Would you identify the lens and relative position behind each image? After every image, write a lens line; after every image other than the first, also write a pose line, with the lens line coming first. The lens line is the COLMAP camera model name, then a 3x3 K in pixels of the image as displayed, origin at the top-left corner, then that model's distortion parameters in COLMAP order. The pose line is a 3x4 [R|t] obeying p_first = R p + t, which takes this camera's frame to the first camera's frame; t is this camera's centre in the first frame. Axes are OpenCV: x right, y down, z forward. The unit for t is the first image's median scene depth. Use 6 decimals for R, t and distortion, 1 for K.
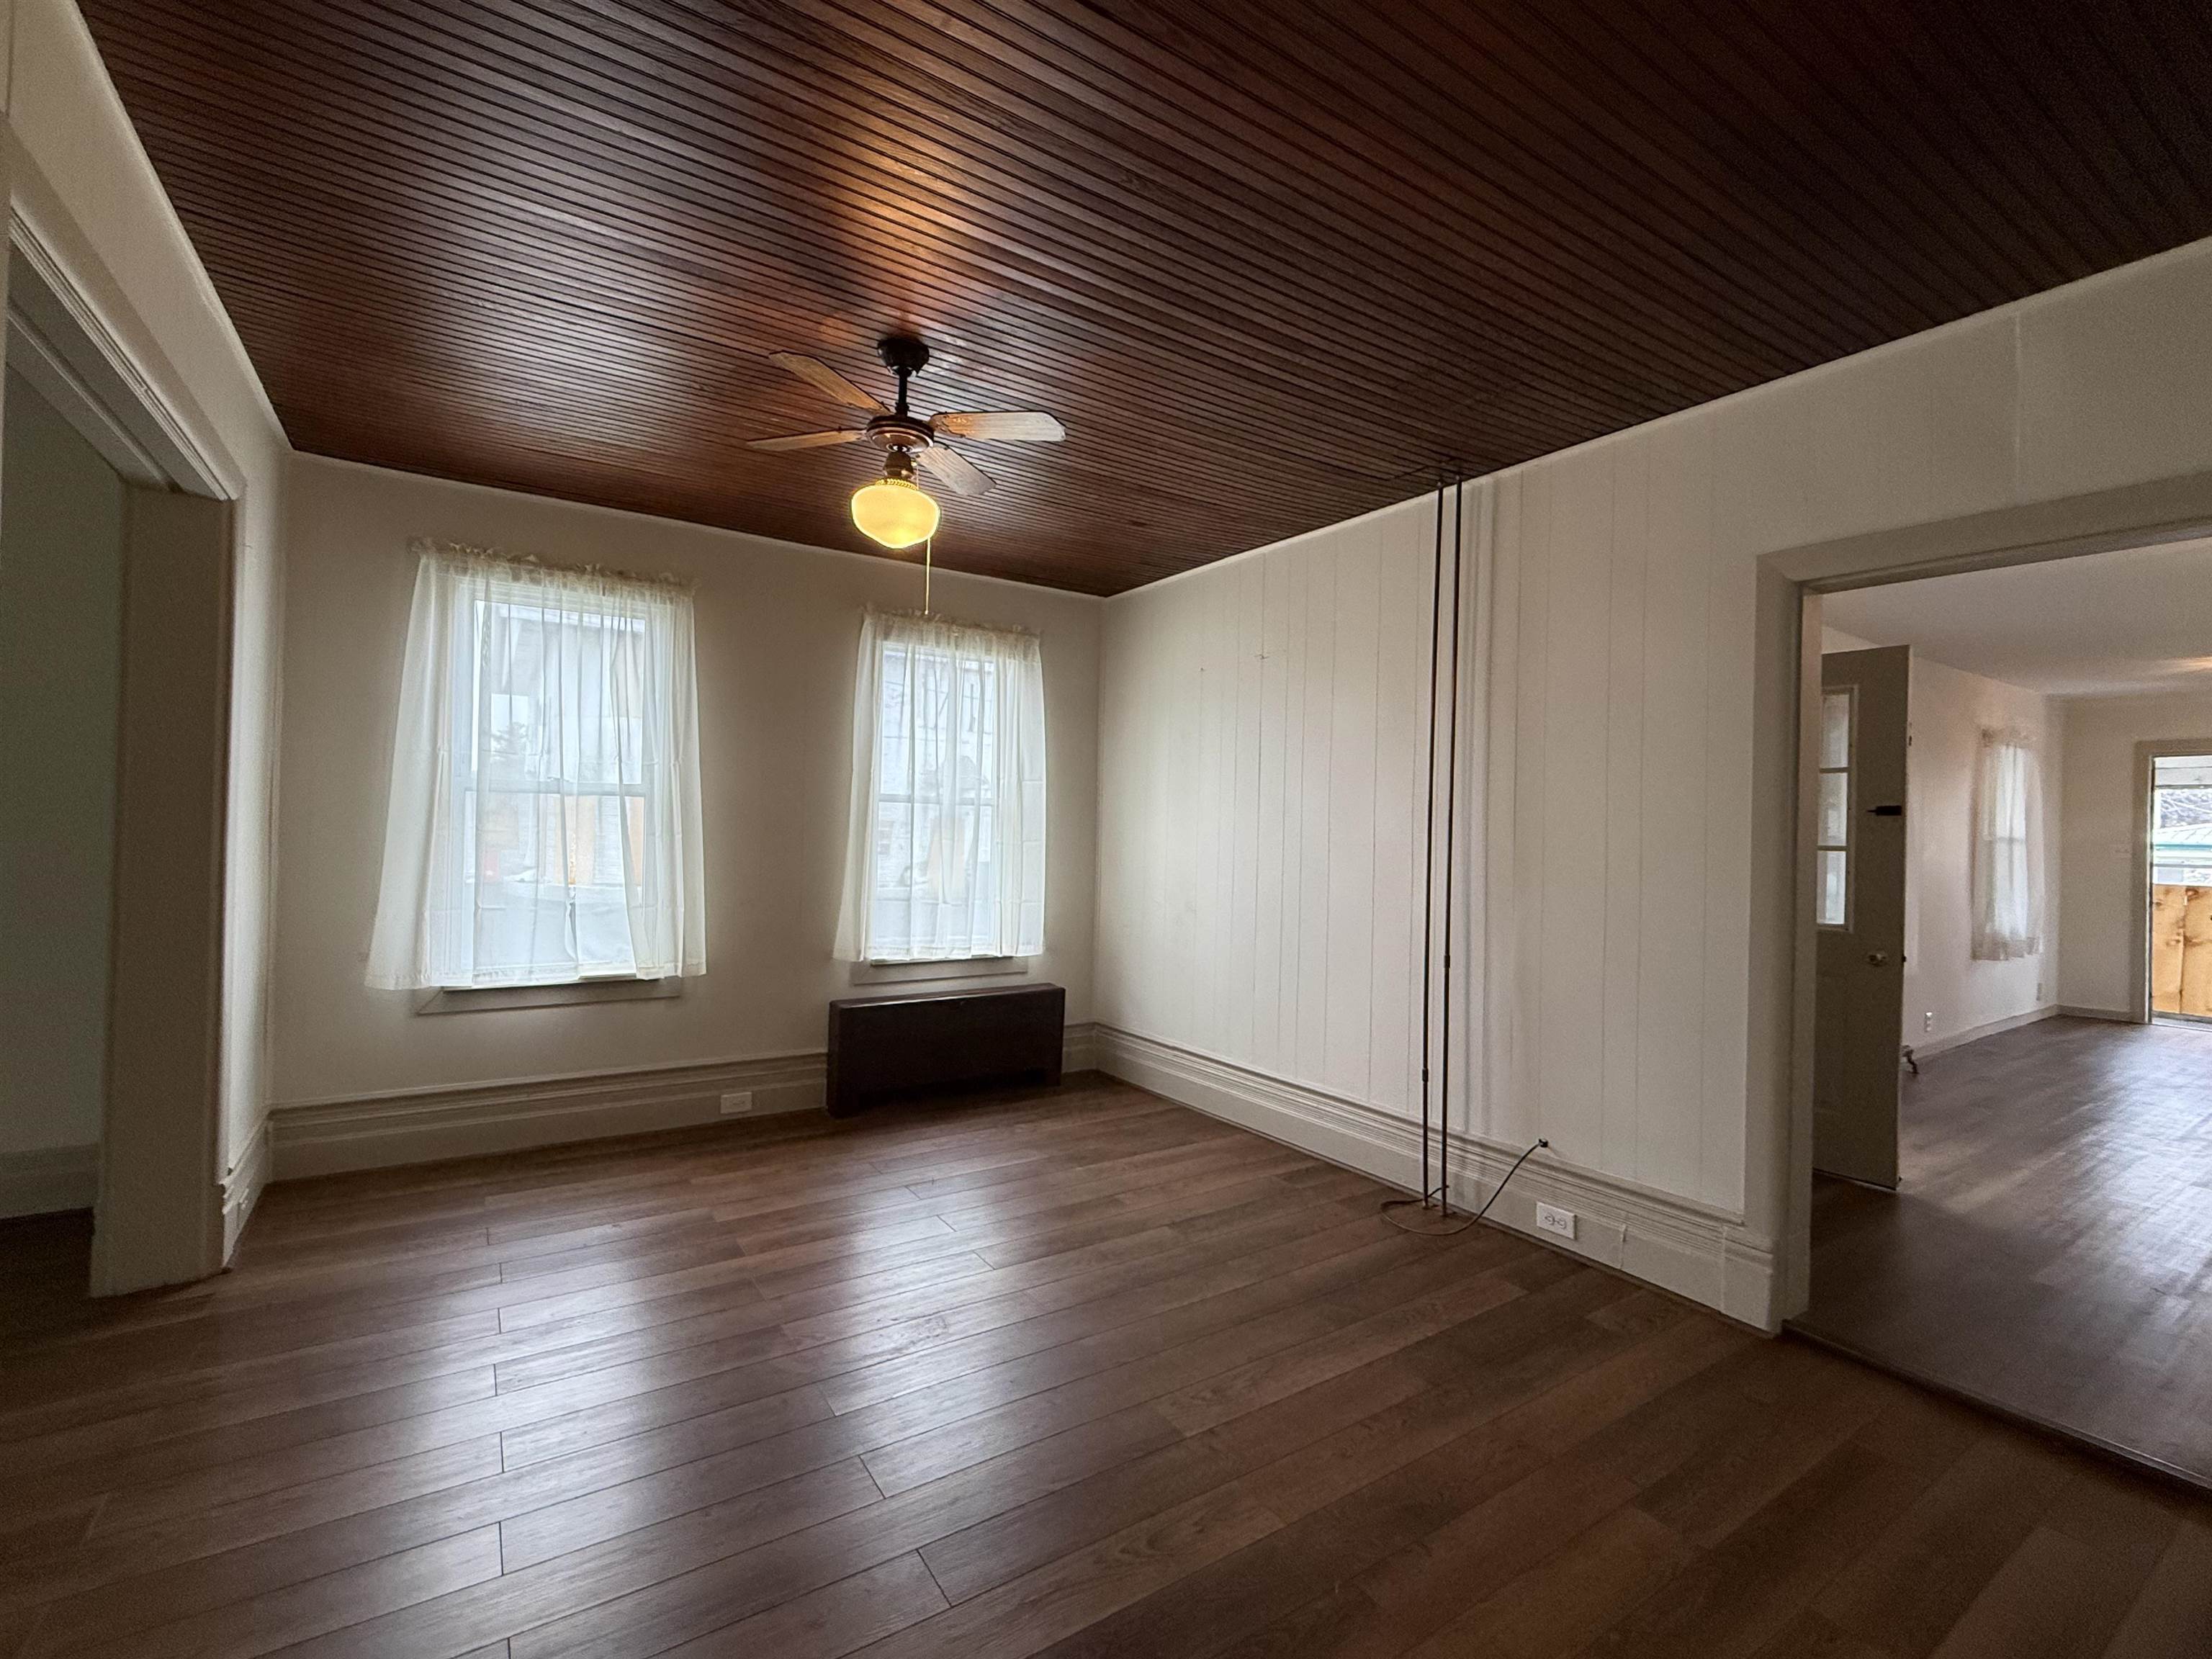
lens RADIAL K [[975.6, 0, 1105.0], [0, 975.6, 832.9], [0, 0, 1]] dist [-0.000037, 0.000095]
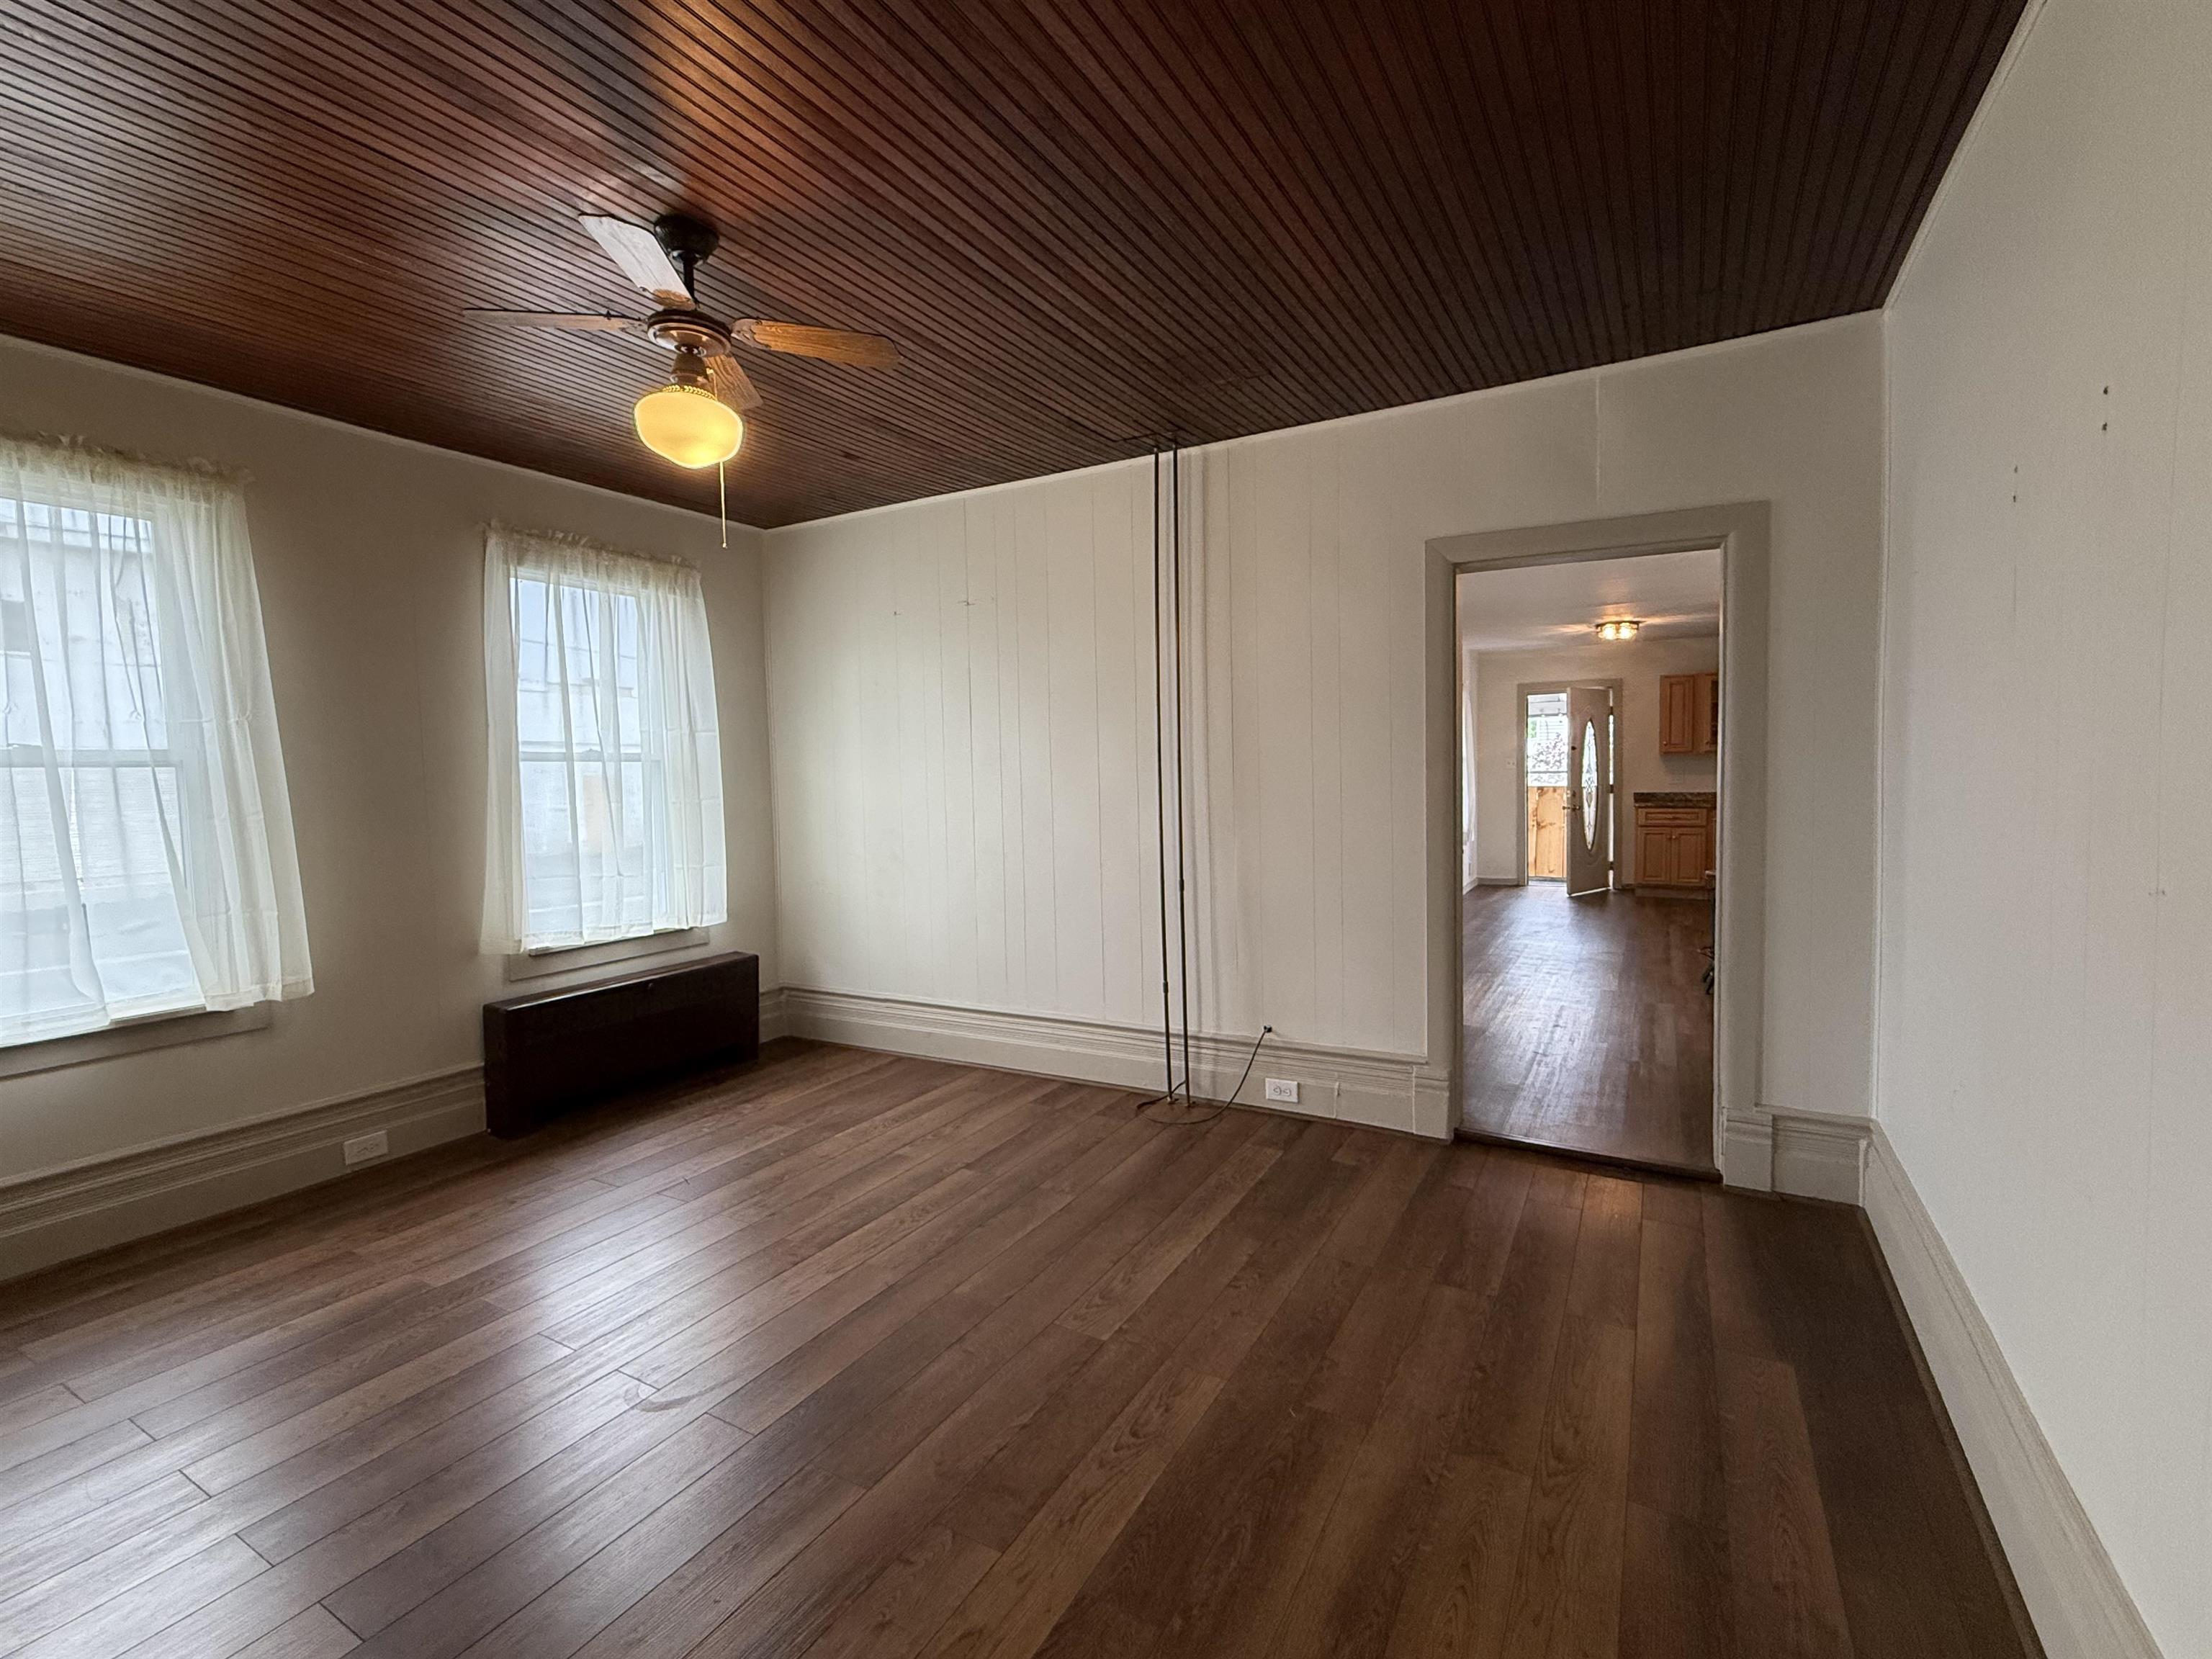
lens RADIAL K [[974.3, 0, 1106.5], [0, 974.3, 830.5], [0, 0, 1]] dist [0.003247, 0.000287]
pose [[0.893174, -0.069006, 0.444386, -0.196121], [0.043538, 0.996784, 0.067278, -0.009022], [-0.447599, -0.040744, 0.893306, 0.033179]]
